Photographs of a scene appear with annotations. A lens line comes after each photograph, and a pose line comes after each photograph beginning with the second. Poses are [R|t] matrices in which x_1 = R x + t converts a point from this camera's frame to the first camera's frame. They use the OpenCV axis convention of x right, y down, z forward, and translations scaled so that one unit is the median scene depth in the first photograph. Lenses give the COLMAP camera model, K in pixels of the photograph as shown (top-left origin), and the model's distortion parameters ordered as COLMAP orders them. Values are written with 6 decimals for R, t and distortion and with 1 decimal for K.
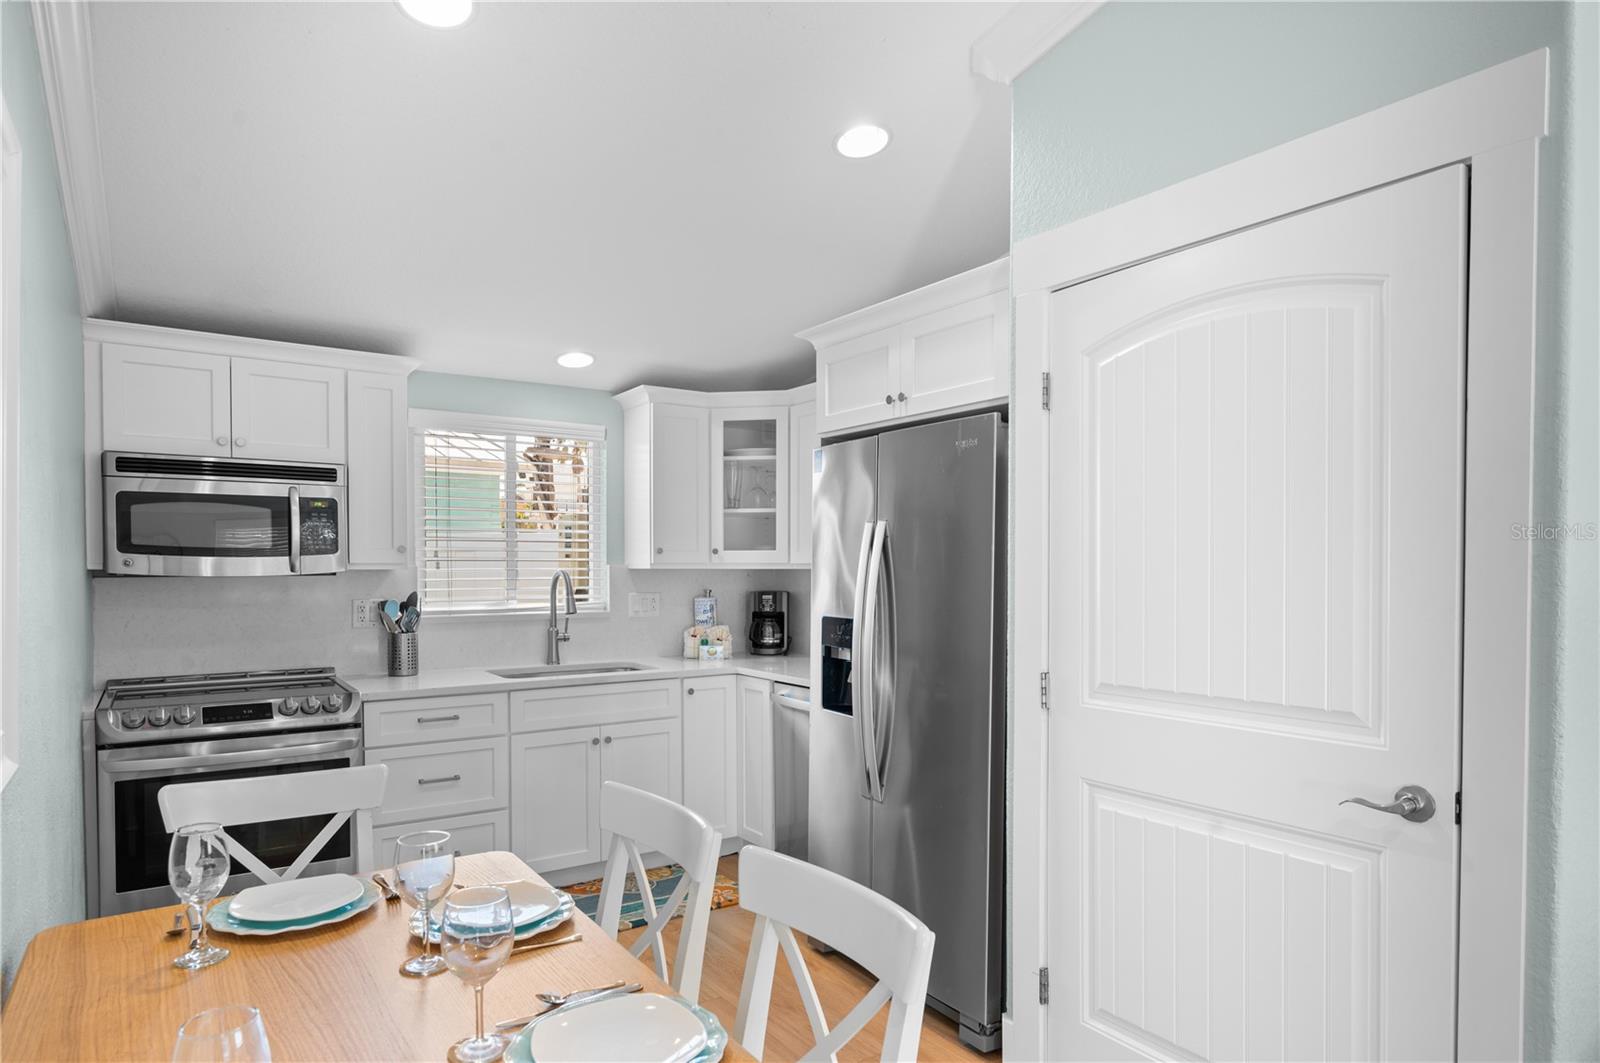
lens RADIAL K [[954.2, 0, 804.5], [0, 954.2, 588.8], [0, 0, 1]] dist [0.000854, 0.000546]
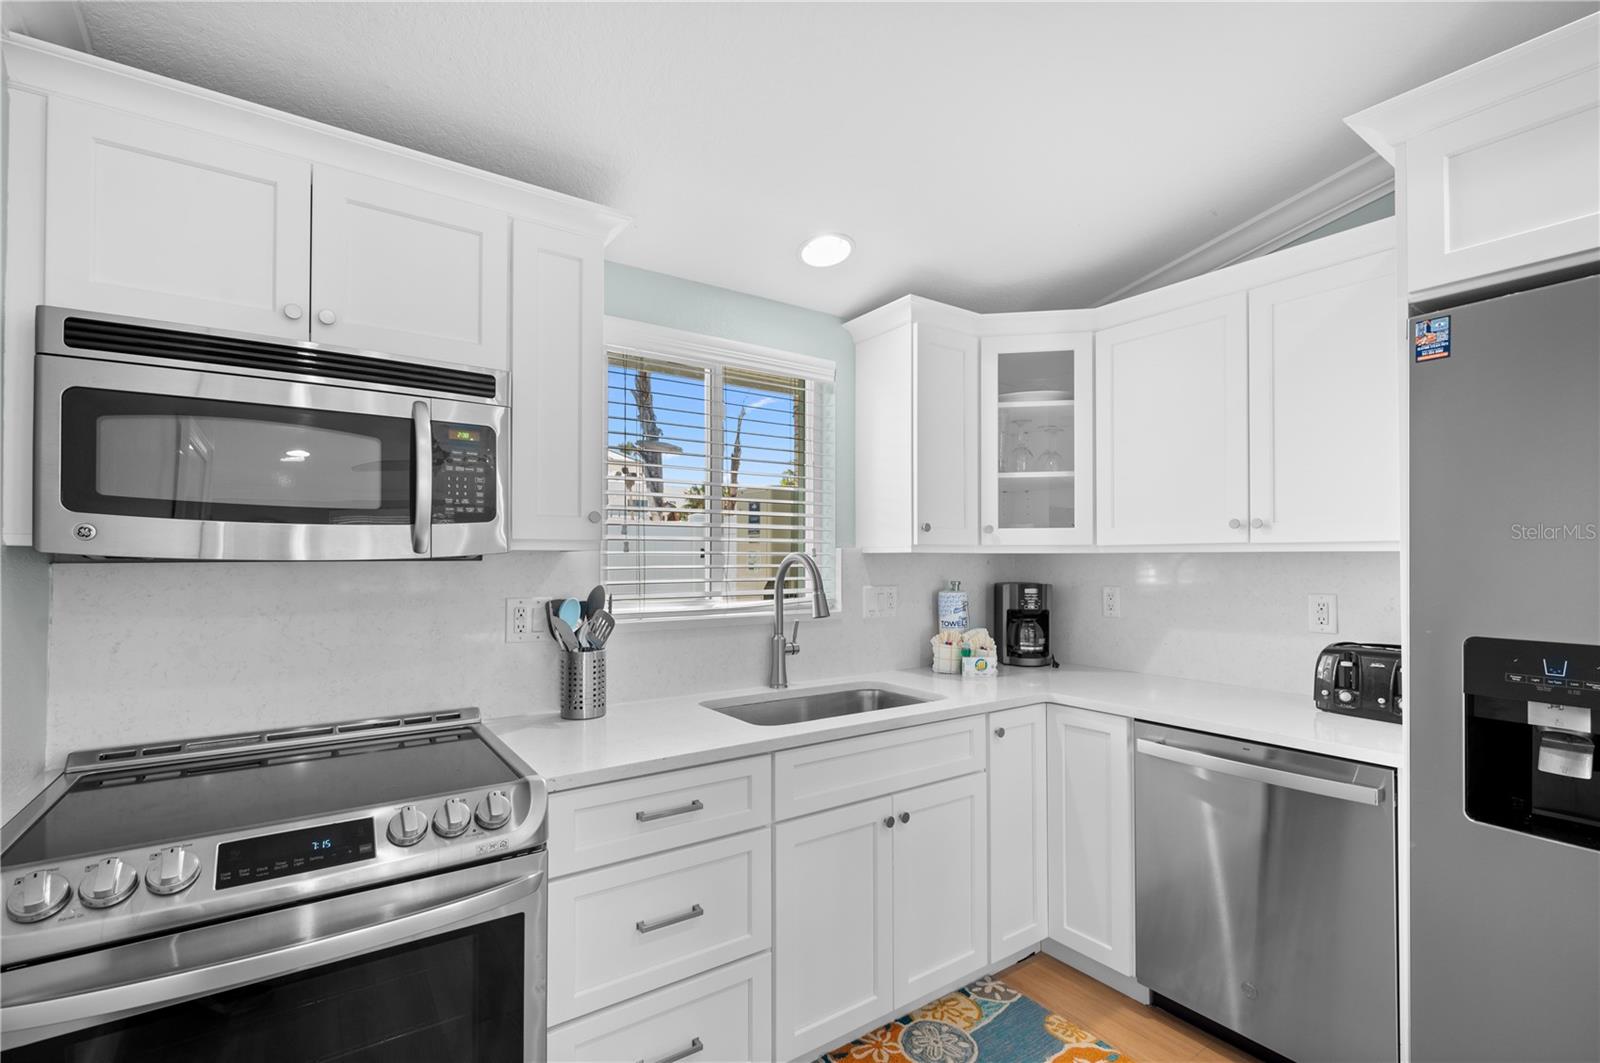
lens RADIAL K [[742.9, 0, 811.2], [0, 742.9, 552.5], [0, 0, 1]] dist [-0.000423, 0.000048]
pose [[0.999911, -0.000093, 0.013306, -0.276949], [0.000541, 0.999433, -0.033662, -0.002646], [-0.013295, 0.033667, 0.999345, 0.500227]]
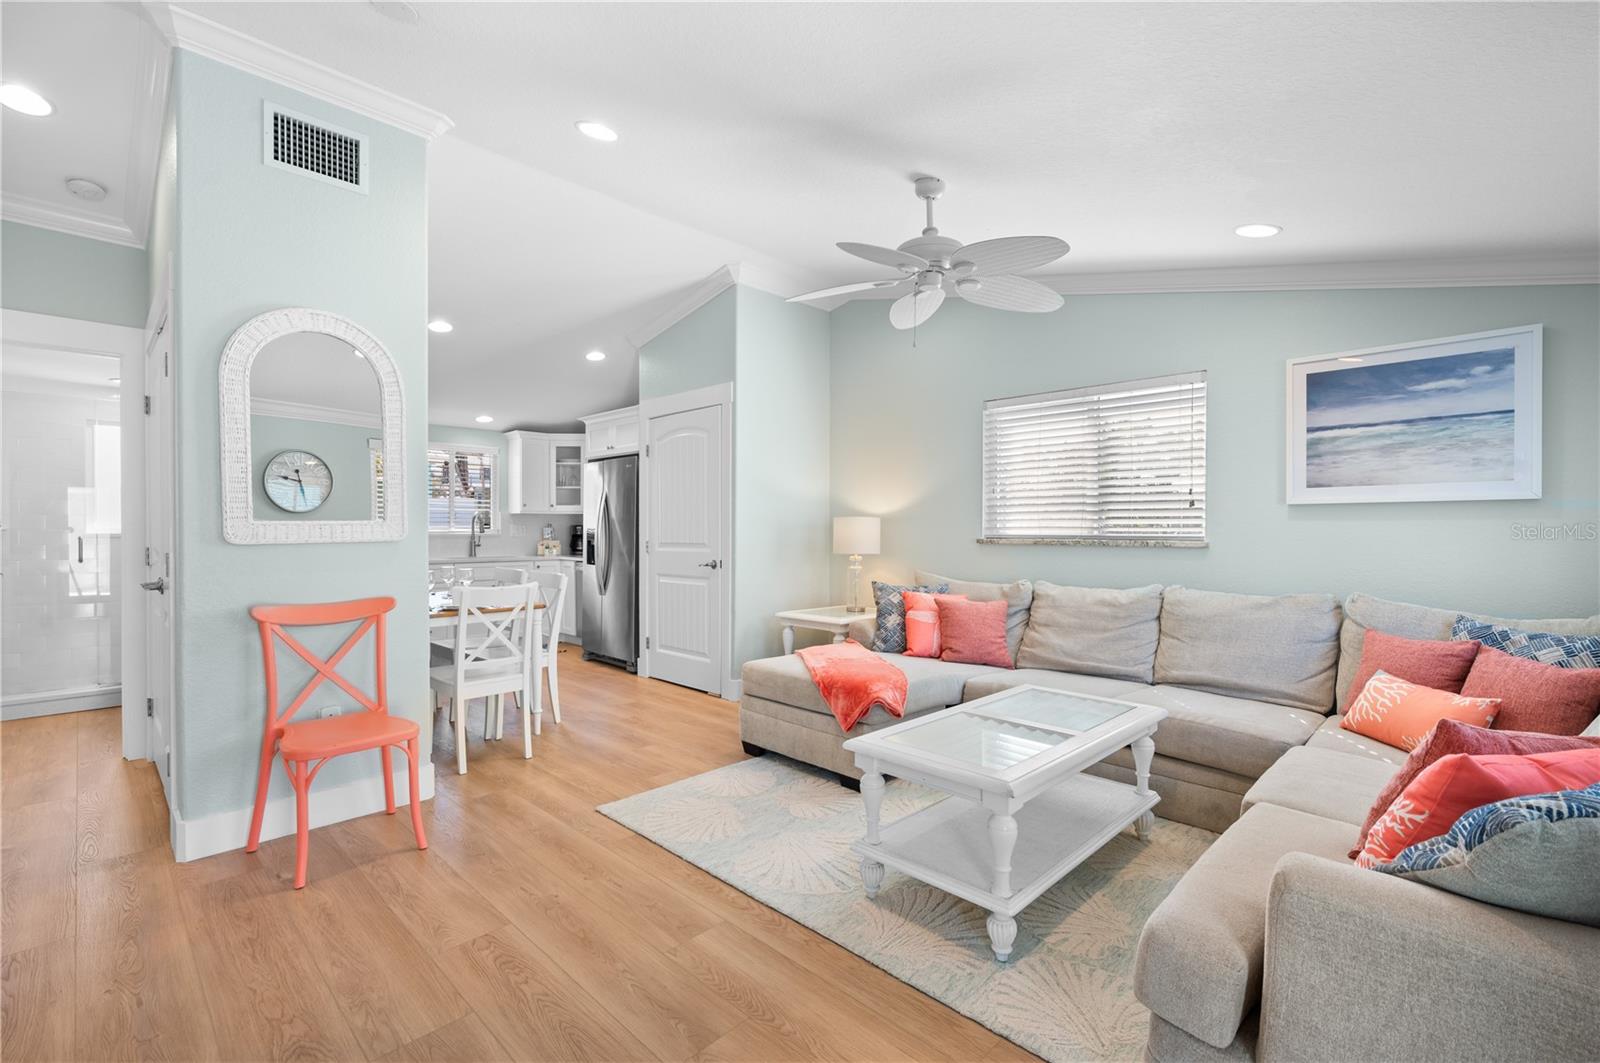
lens RADIAL K [[698.3, 0, 800.0], [0, 698.3, 531.5], [0, 0, 1]] dist [-0.001262, -0.000186]
pose [[0.980879, -0.000004, 0.194618, 0.177371], [0.003641, 0.999825, -0.018334, 0.059718], [-0.194584, 0.018692, 0.980708, -0.790712]]
